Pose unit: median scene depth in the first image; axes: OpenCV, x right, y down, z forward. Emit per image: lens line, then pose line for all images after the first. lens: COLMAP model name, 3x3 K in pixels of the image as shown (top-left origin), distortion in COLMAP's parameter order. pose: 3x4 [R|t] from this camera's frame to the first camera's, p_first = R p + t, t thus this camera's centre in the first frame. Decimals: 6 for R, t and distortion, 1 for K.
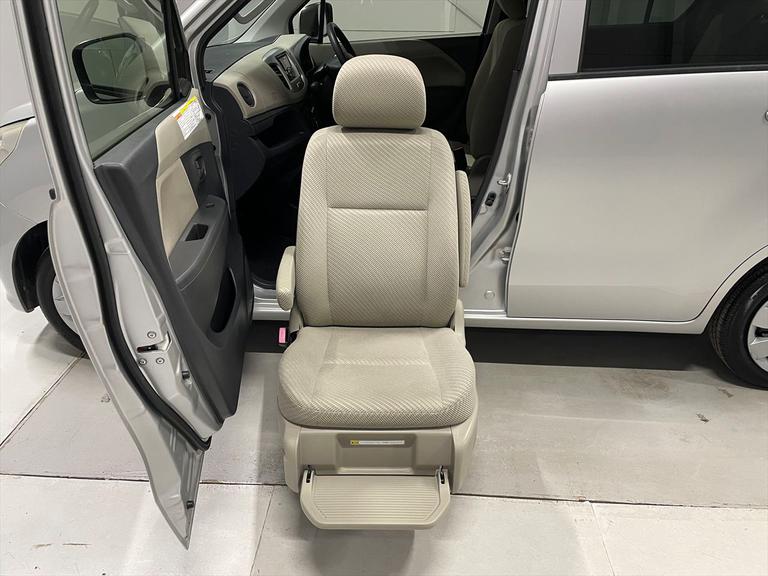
lens RADIAL K [[583.2, 0, 375.0], [0, 583.2, 287.6], [0, 0, 1]] dist [0.044708, -0.003356]
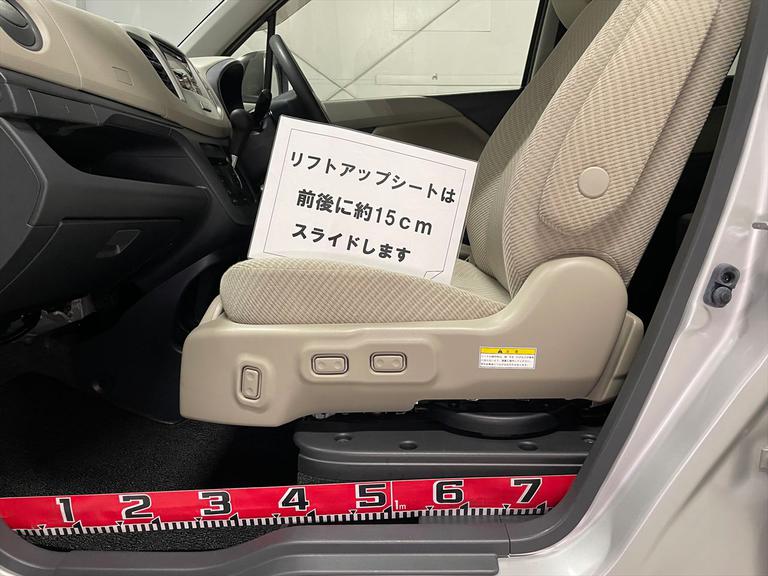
lens RADIAL K [[592.0, 0, 384.0], [0, 592.0, 288.0], [0, 0, 1]] dist [0.049280, -0.001048]
pose [[0.997516, -0.003763, 0.070342, -0.015223], [0.024766, 0.953560, -0.300184, -0.044081], [-0.065946, 0.301180, 0.951284, 0.584614]]
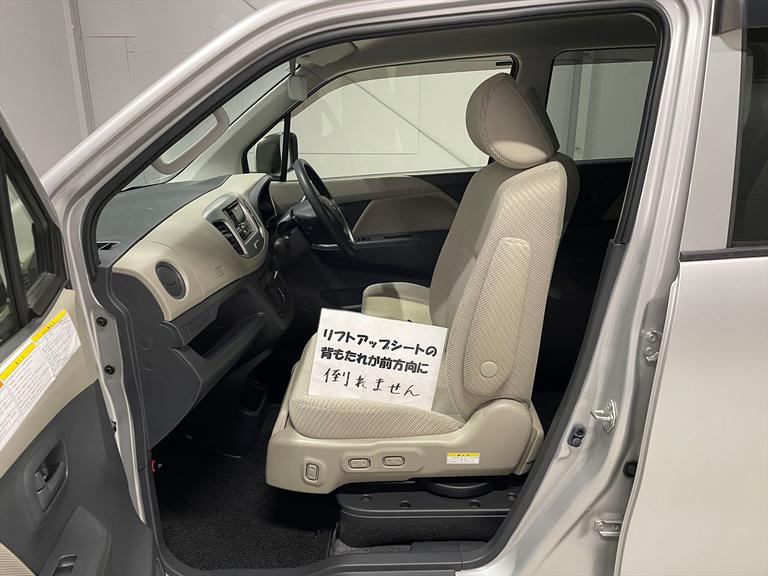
lens RADIAL K [[583.2, 0, 375.0], [0, 583.2, 287.6], [0, 0, 1]] dist [0.044708, -0.003356]
pose [[0.996477, -0.027702, 0.079164, -0.047947], [0.041208, 0.983804, -0.174445, -0.174689], [-0.073049, 0.177093, 0.981479, 0.327596]]
